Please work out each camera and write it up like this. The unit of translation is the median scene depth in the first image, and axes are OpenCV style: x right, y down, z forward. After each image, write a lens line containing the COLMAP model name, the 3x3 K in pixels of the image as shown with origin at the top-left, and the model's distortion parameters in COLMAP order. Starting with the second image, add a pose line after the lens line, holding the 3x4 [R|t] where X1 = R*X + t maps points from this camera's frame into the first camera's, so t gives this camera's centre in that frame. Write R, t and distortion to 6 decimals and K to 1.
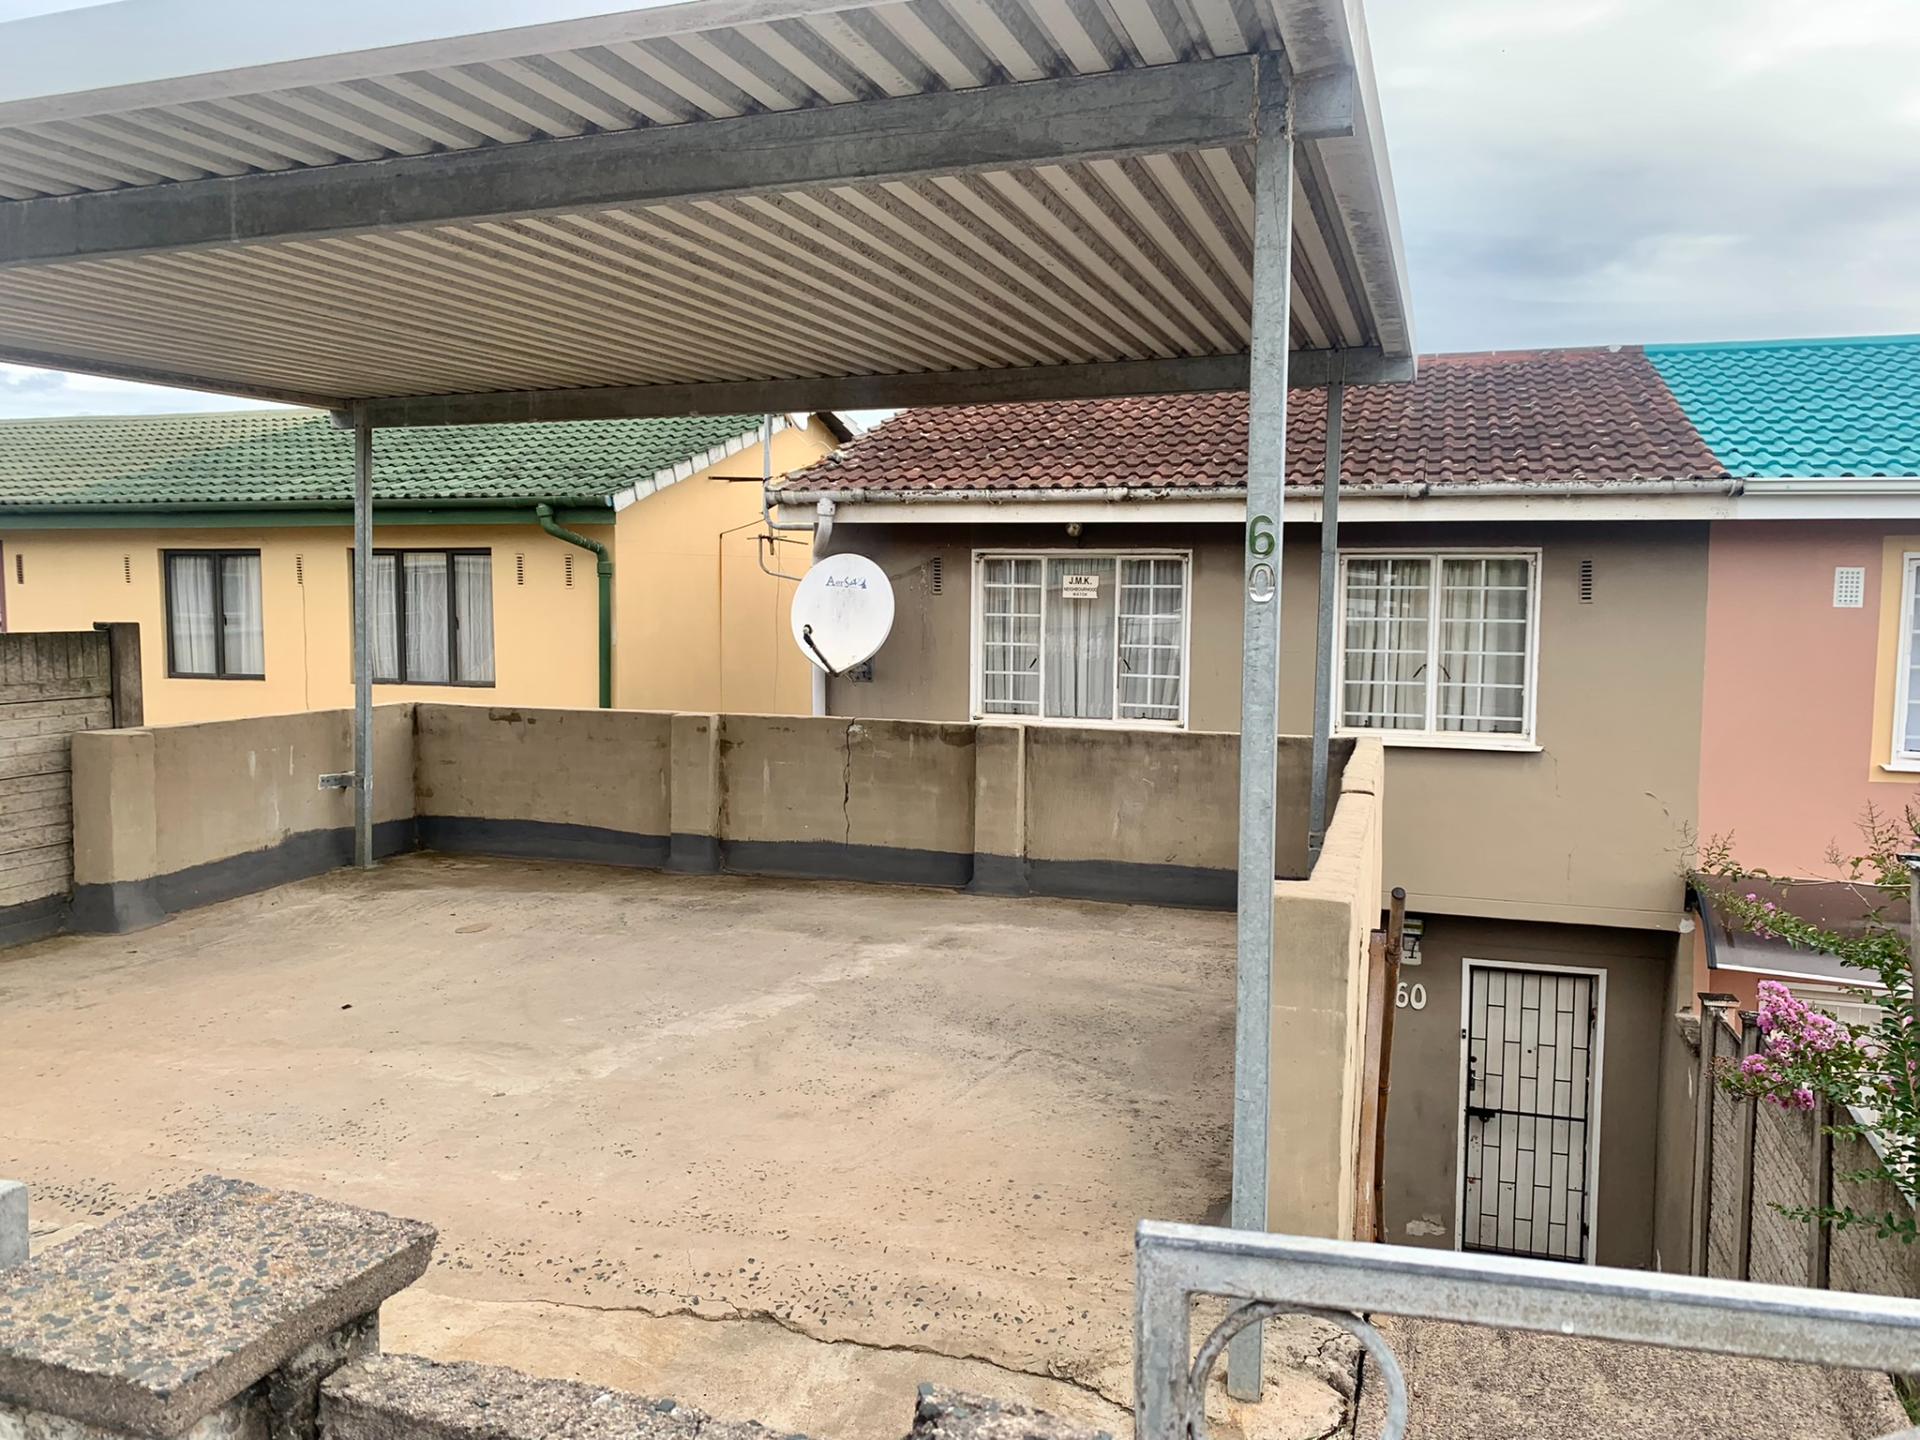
lens RADIAL K [[1447.0, 0, 946.1], [0, 1447.0, 696.4], [0, 0, 1]] dist [0.037150, -0.037053]
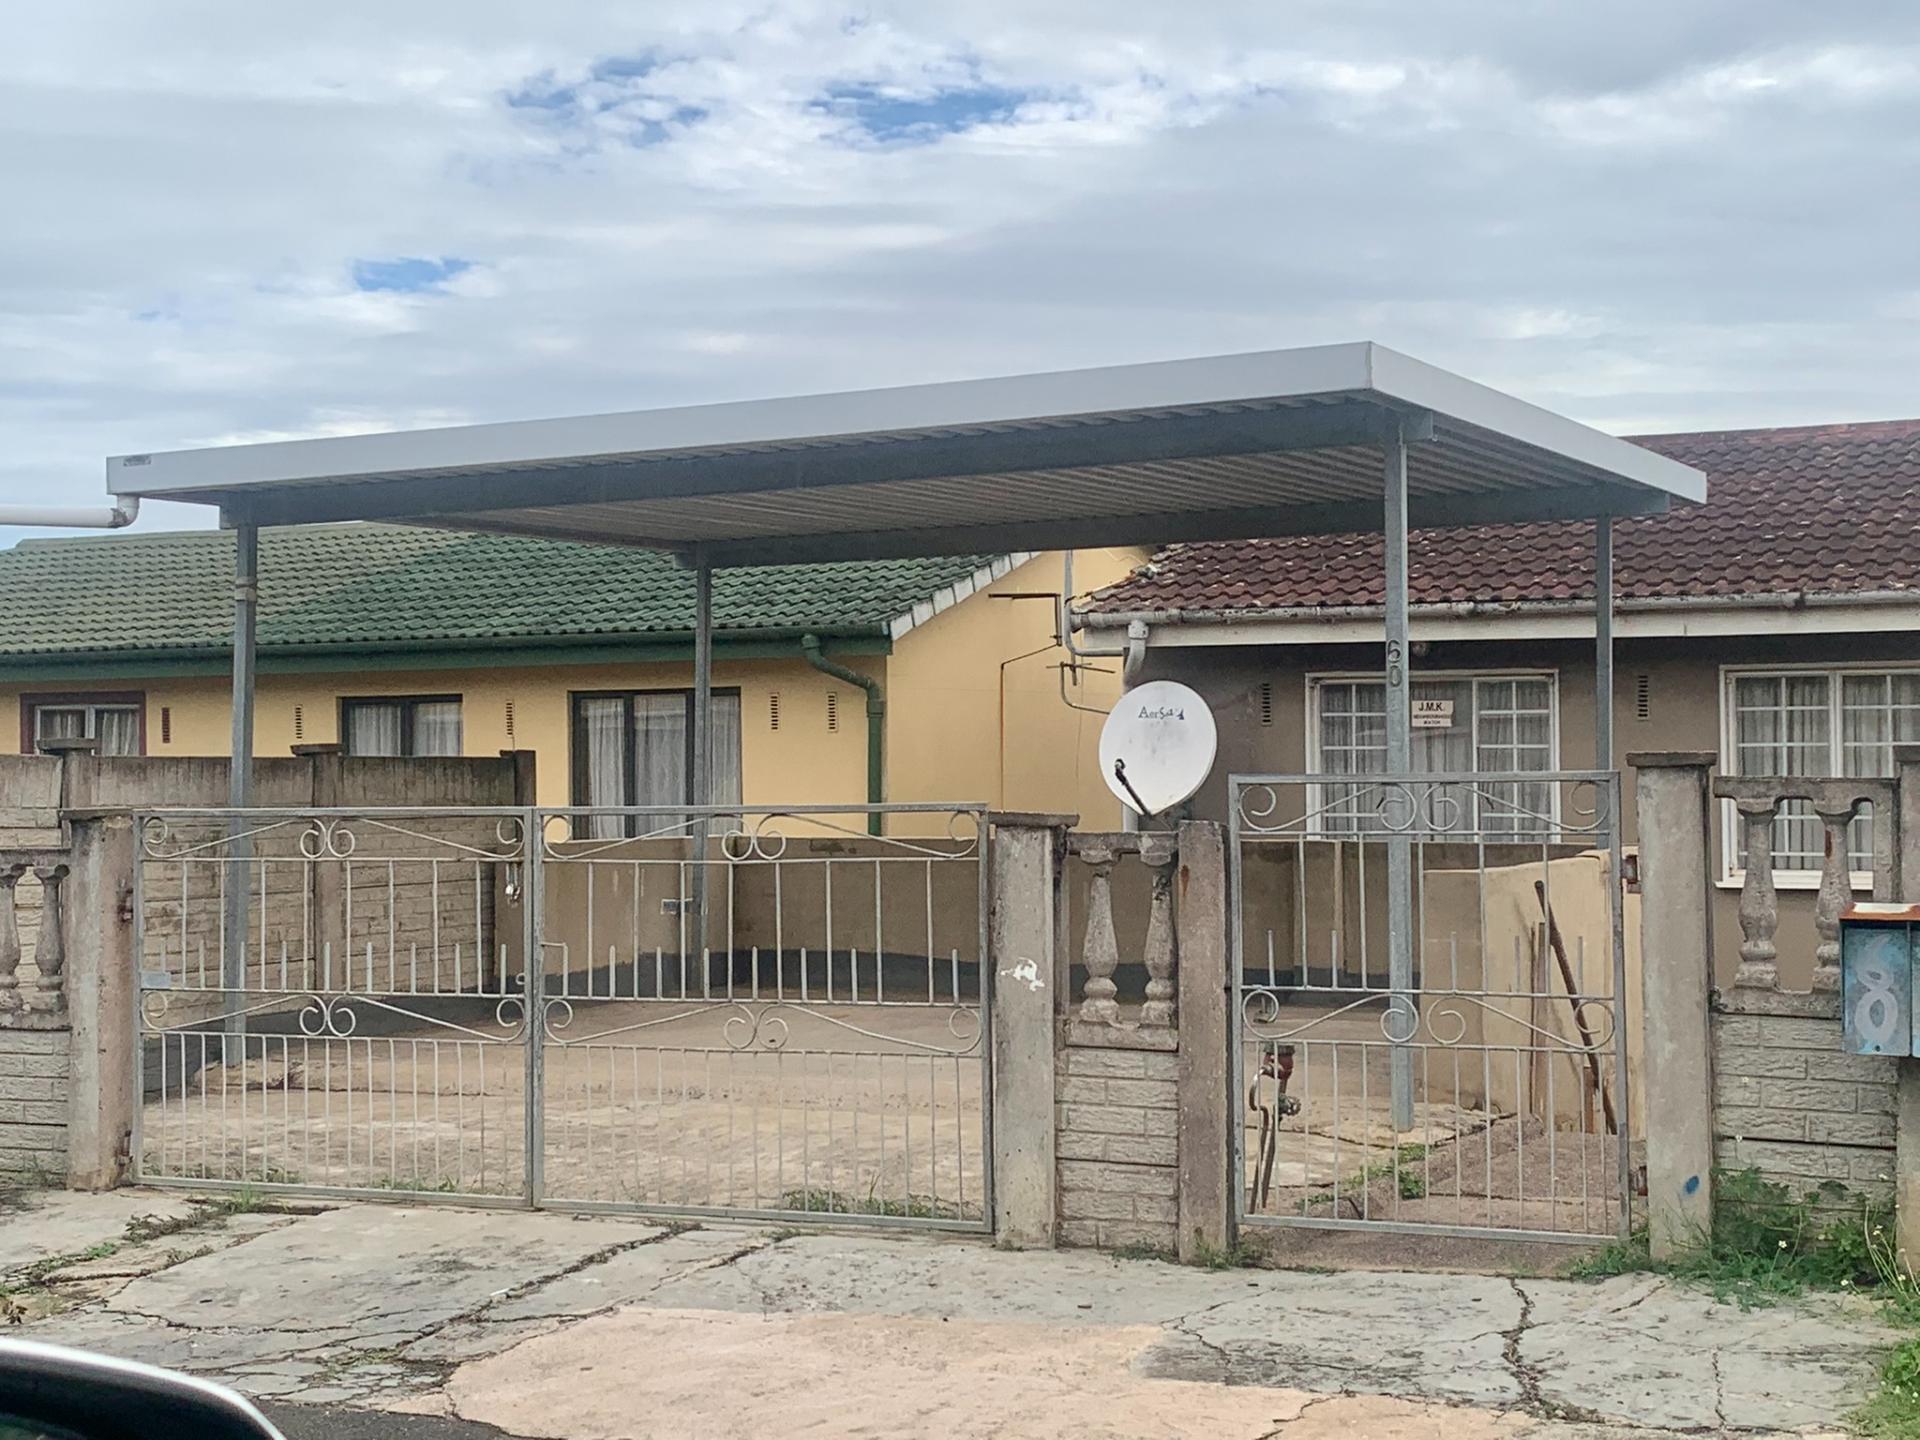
lens RADIAL K [[2731.3, 0, 936.6], [0, 2731.3, 639.8], [0, 0, 1]] dist [0.134758, 0.000000]
pose [[0.989174, -0.021451, -0.145173, 0.043192], [0.003686, 0.992578, -0.121555, 0.088891], [0.146703, 0.119704, 0.981911, -0.751200]]
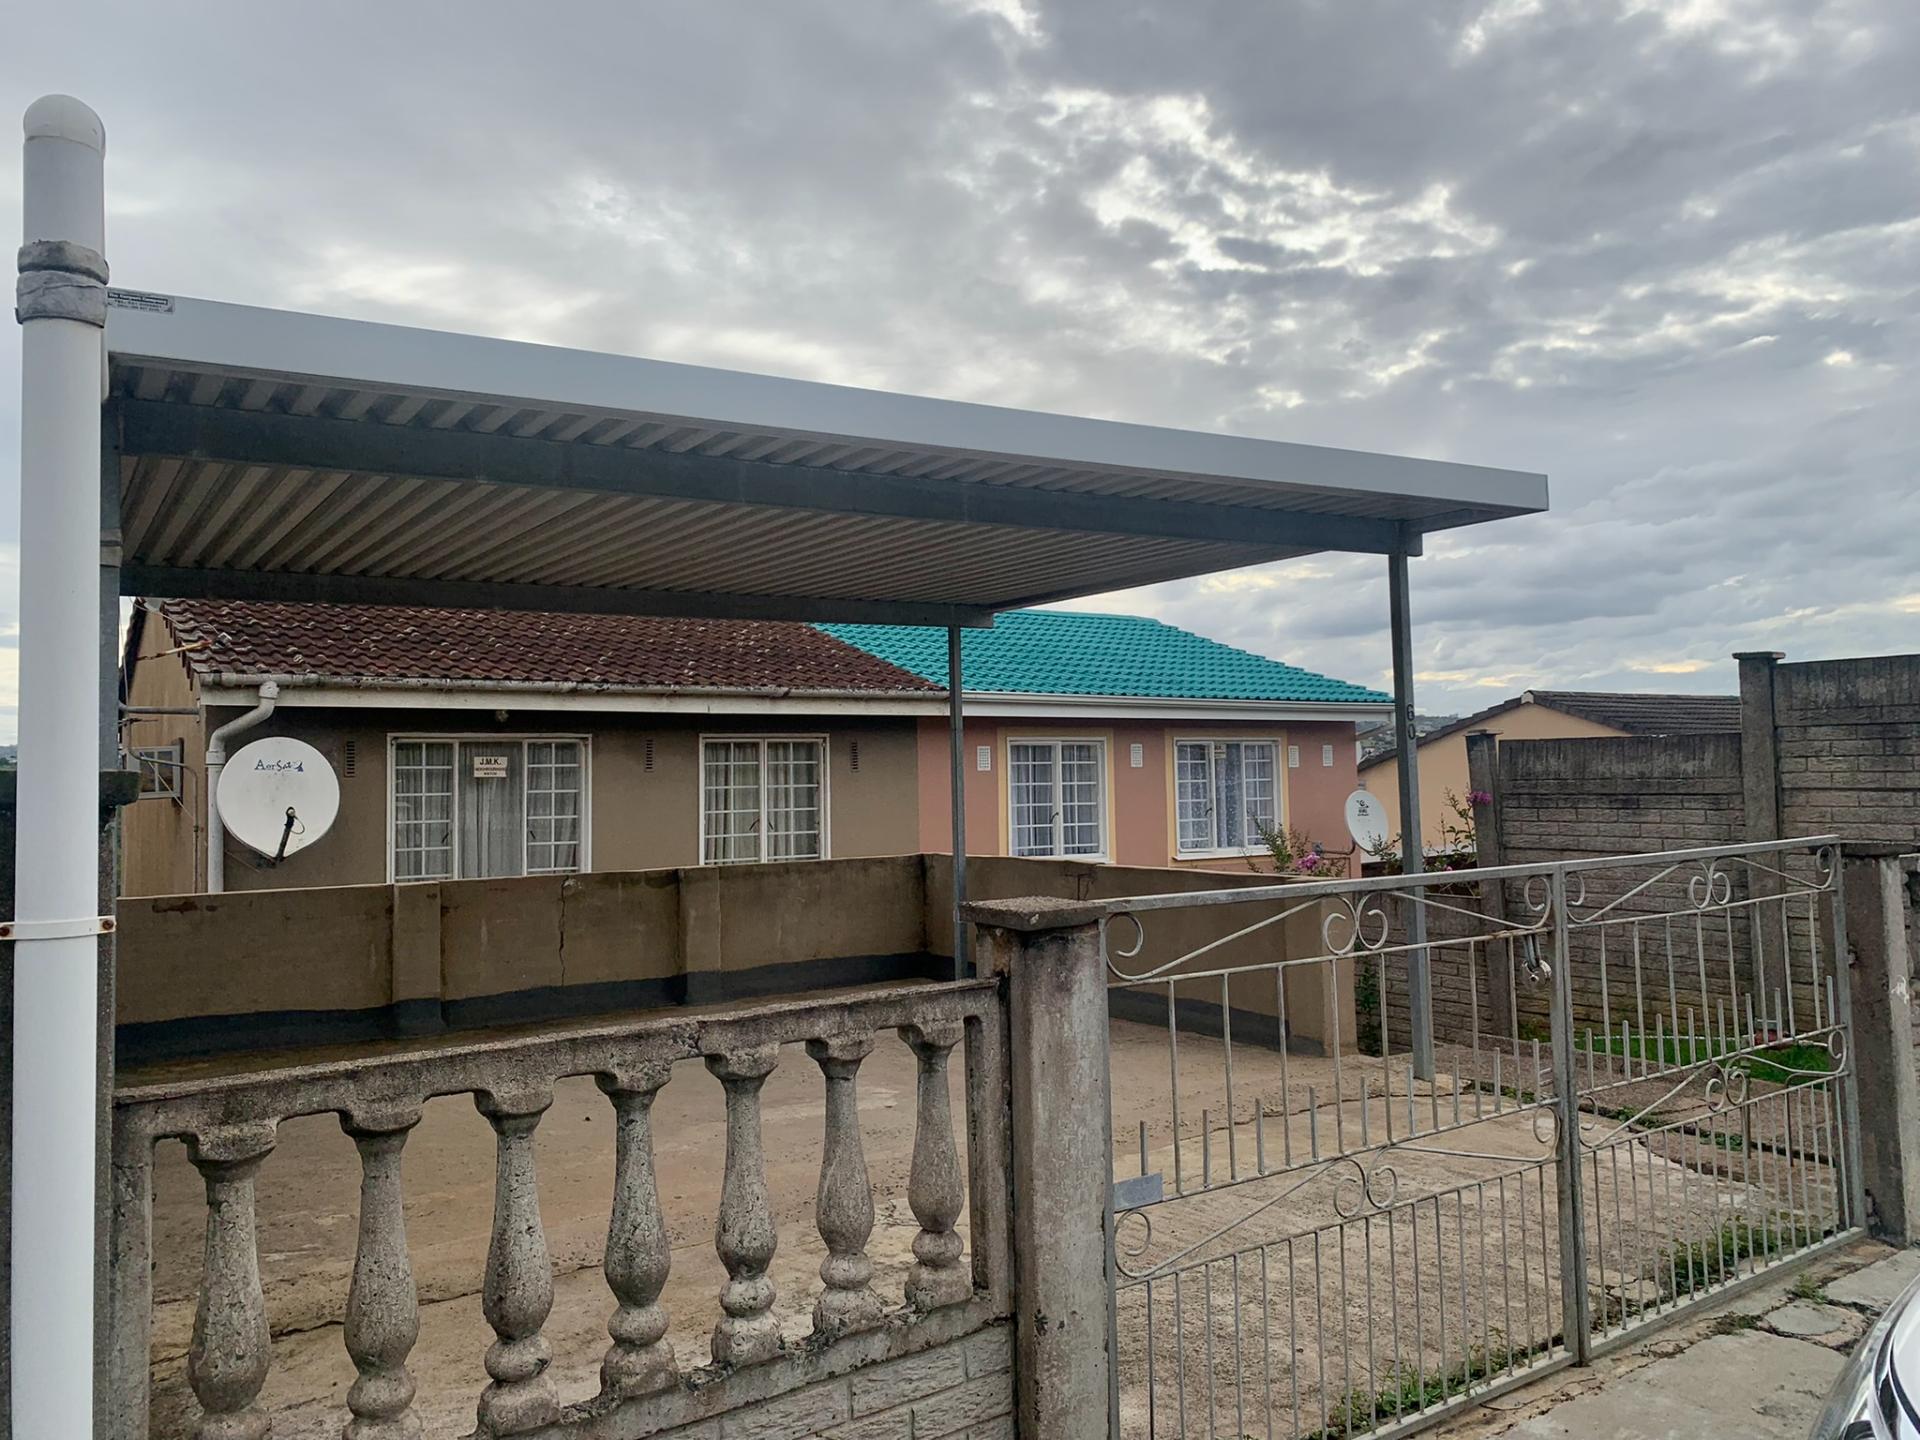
lens RADIAL K [[1447.0, 0, 994.5], [0, 1447.0, 705.5], [0, 0, 1]] dist [0.037150, -0.037053]
pose [[0.594881, 0.020625, 0.803549, -0.646117], [0.085773, 0.992334, -0.088970, 0.011472], [-0.799224, 0.121849, 0.588552, 0.023667]]
